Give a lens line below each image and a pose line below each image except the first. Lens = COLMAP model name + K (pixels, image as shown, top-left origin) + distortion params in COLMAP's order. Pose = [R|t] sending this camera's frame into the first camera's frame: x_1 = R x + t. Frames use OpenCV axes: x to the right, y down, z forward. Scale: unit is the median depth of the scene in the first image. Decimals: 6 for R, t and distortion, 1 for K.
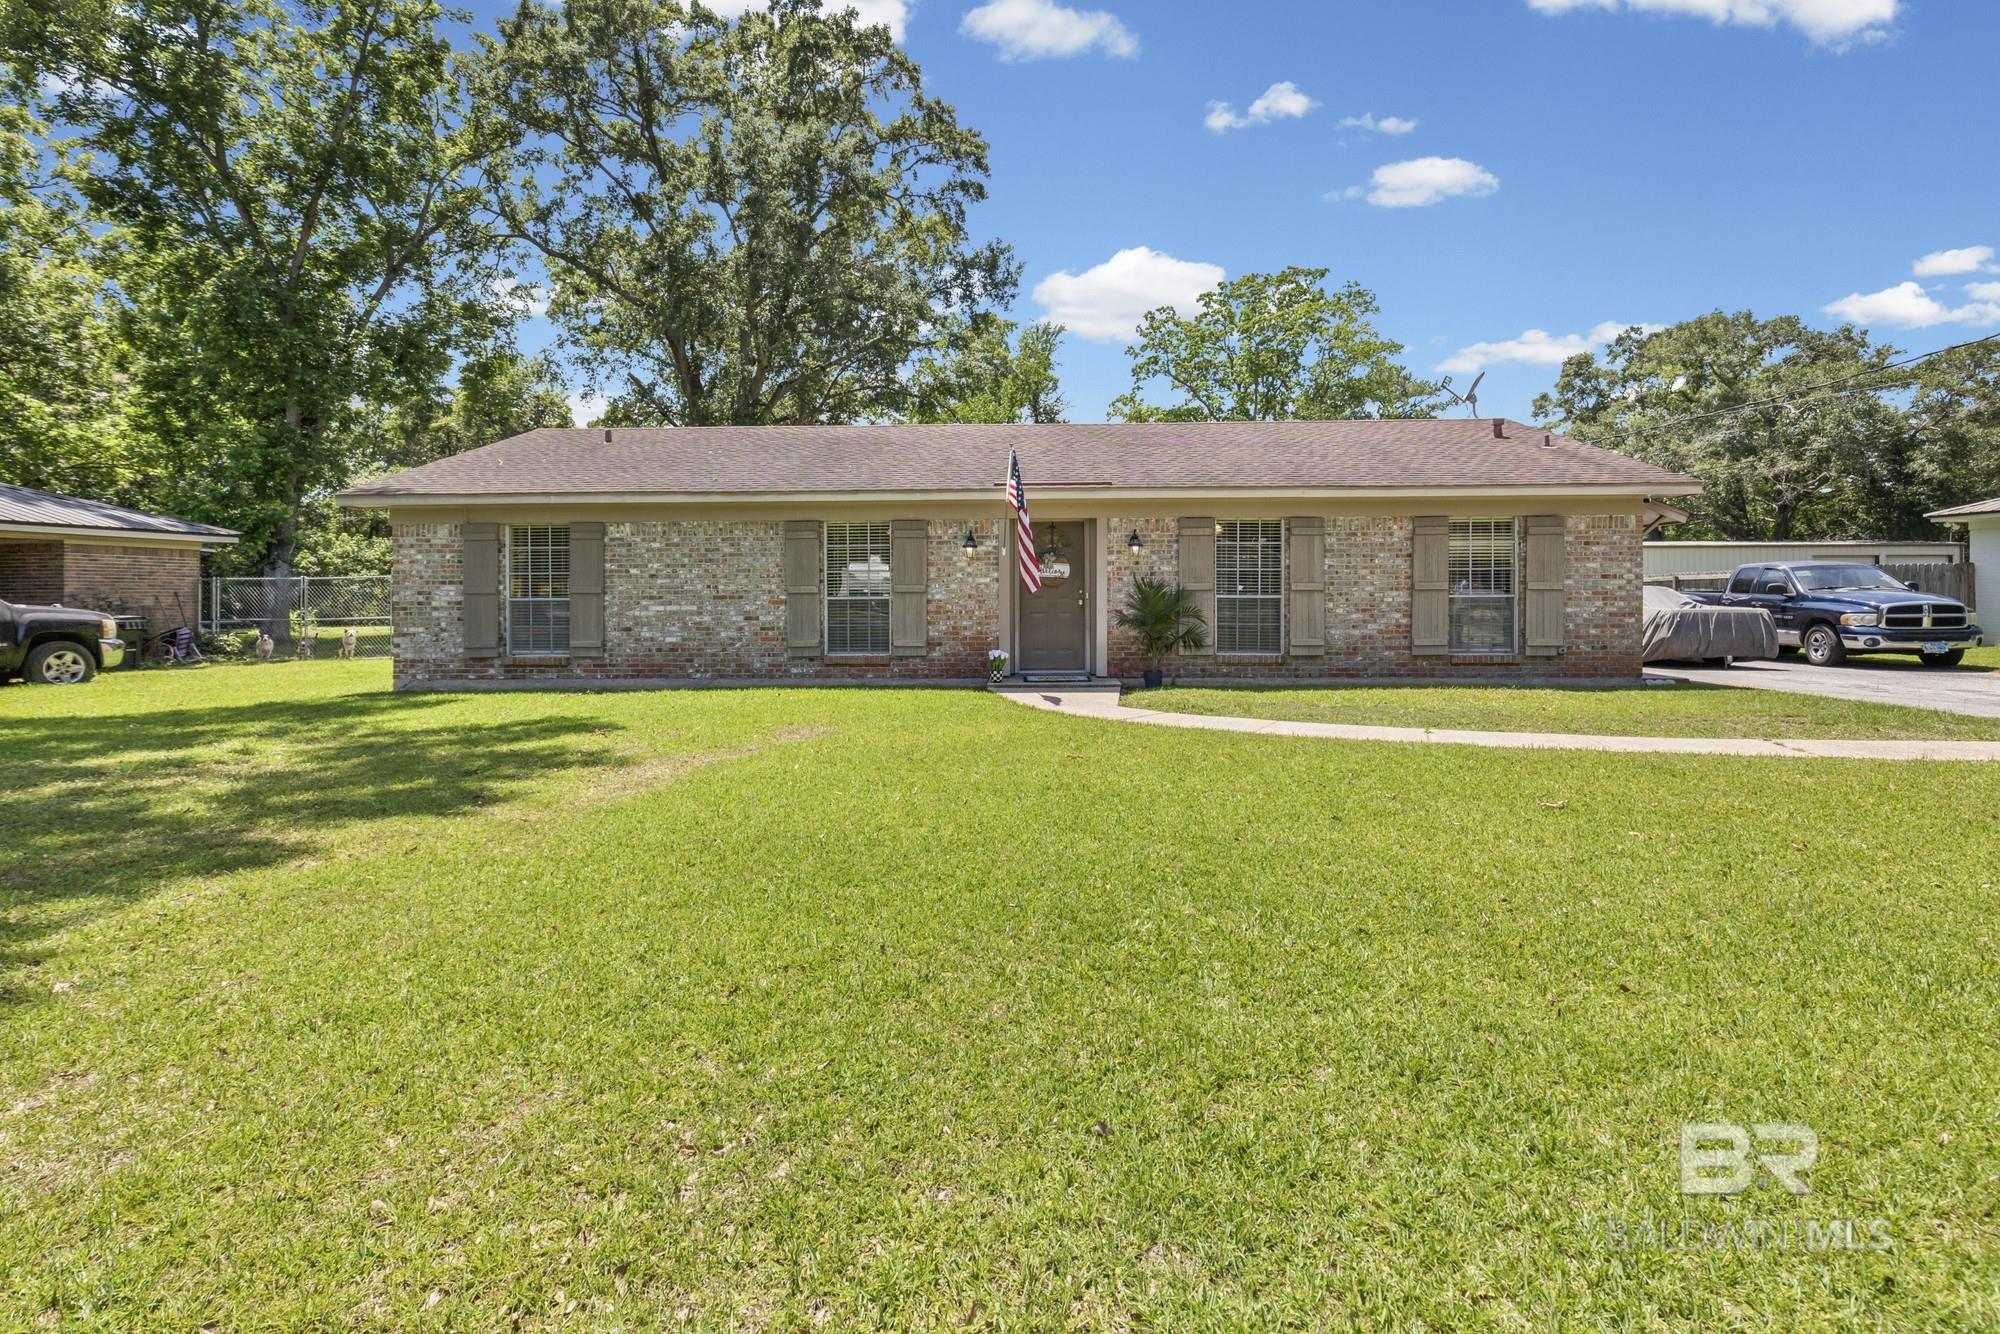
lens RADIAL K [[934.8, 0, 1000.1], [0, 934.8, 582.7], [0, 0, 1]] dist [0.001055, 0.000379]
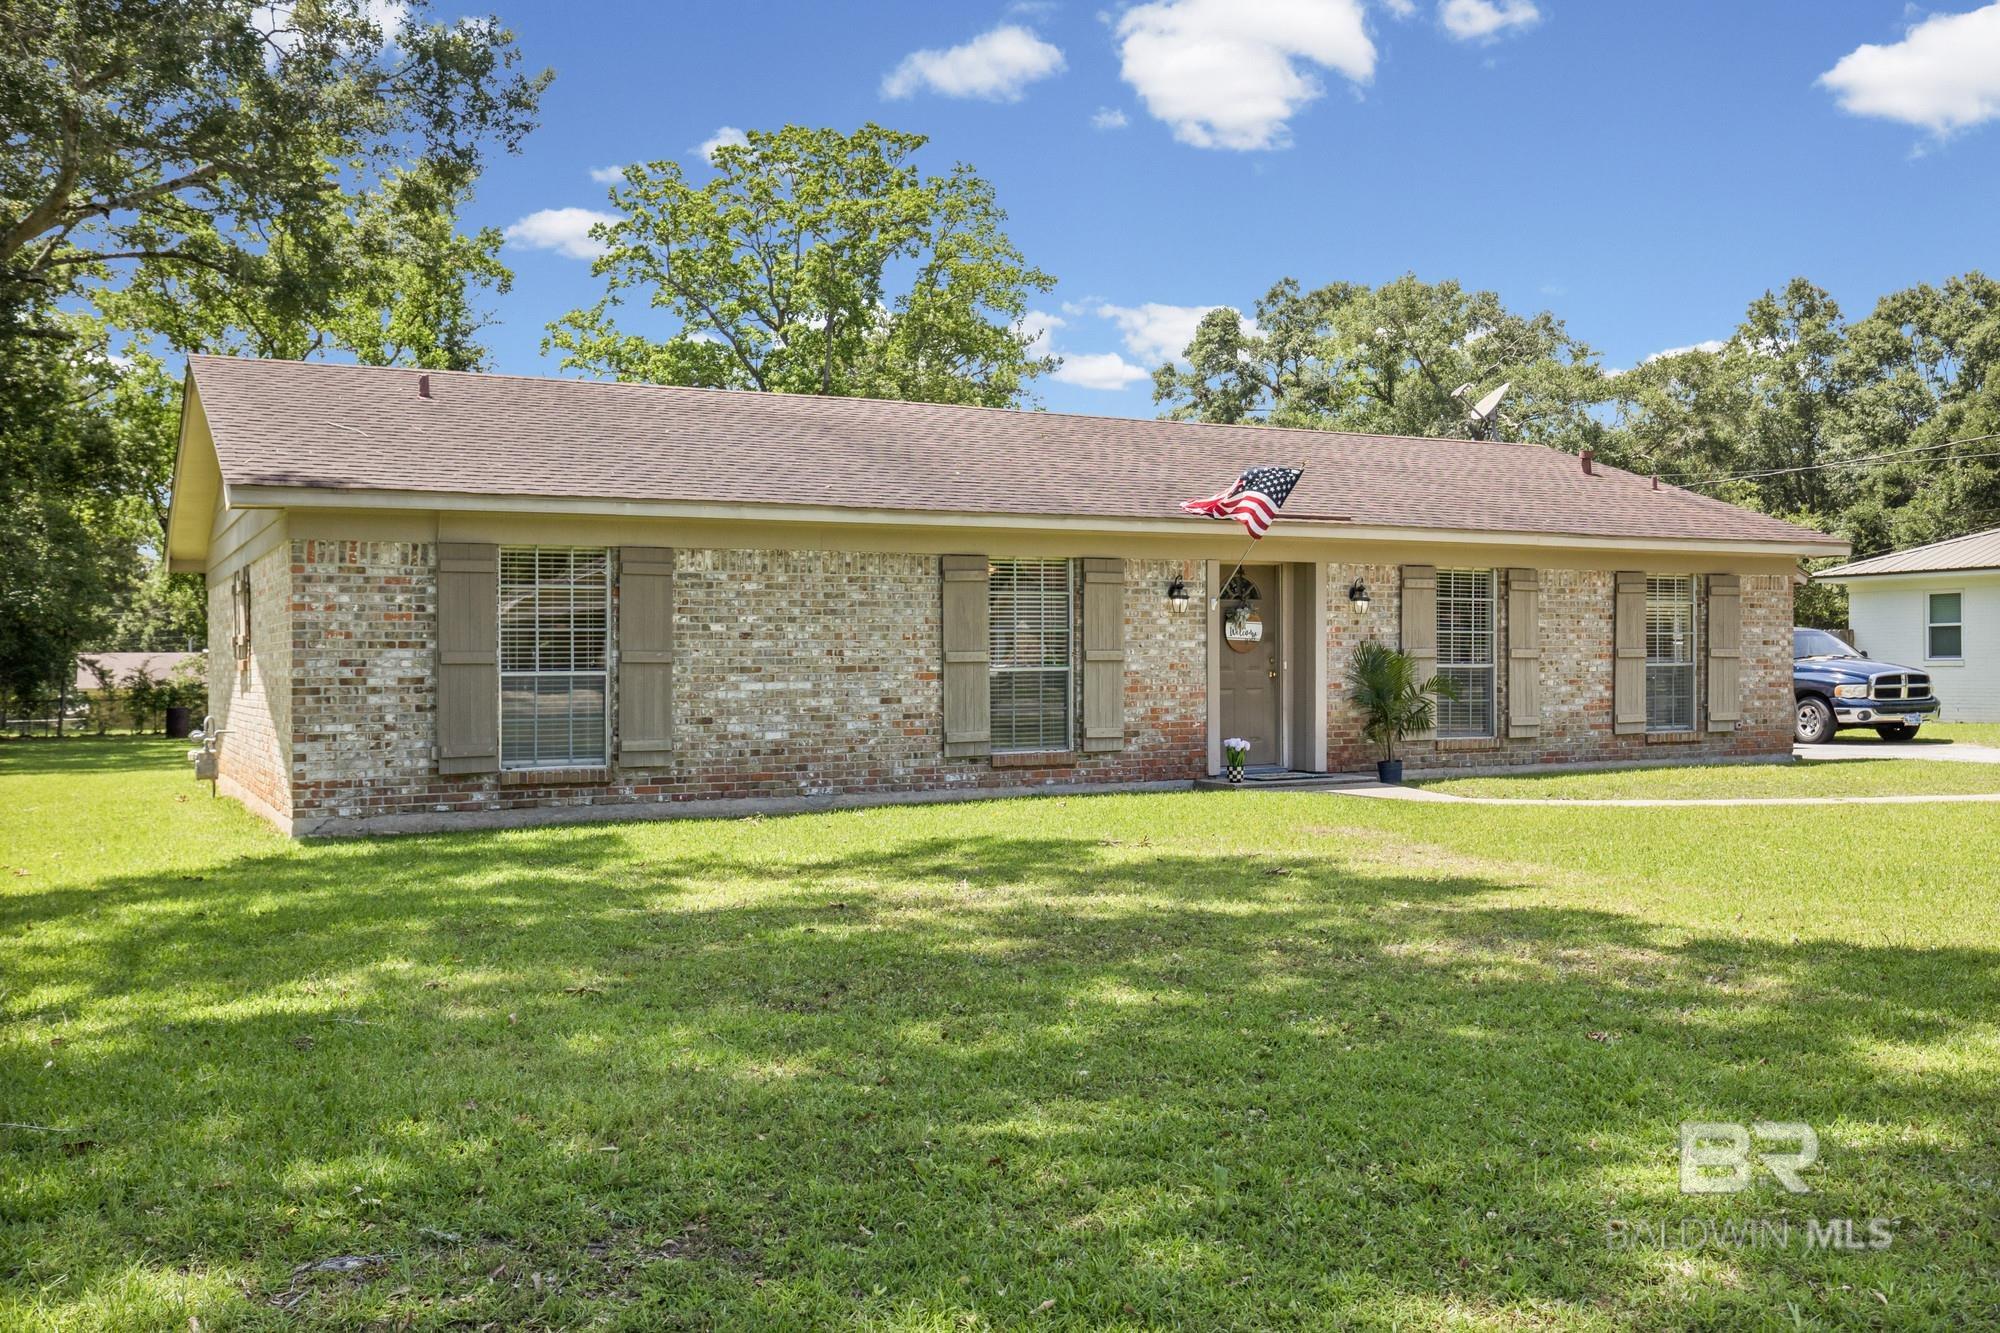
lens RADIAL K [[1759.9, 0, 1000.0], [0, 1759.9, 666.5], [0, 0, 1]] dist [-0.003647, -0.002455]
pose [[0.872875, -0.002345, 0.487939, -0.801224], [-0.001103, 0.999976, 0.006780, 0.005489], [-0.487944, -0.006457, 0.872851, -0.117816]]
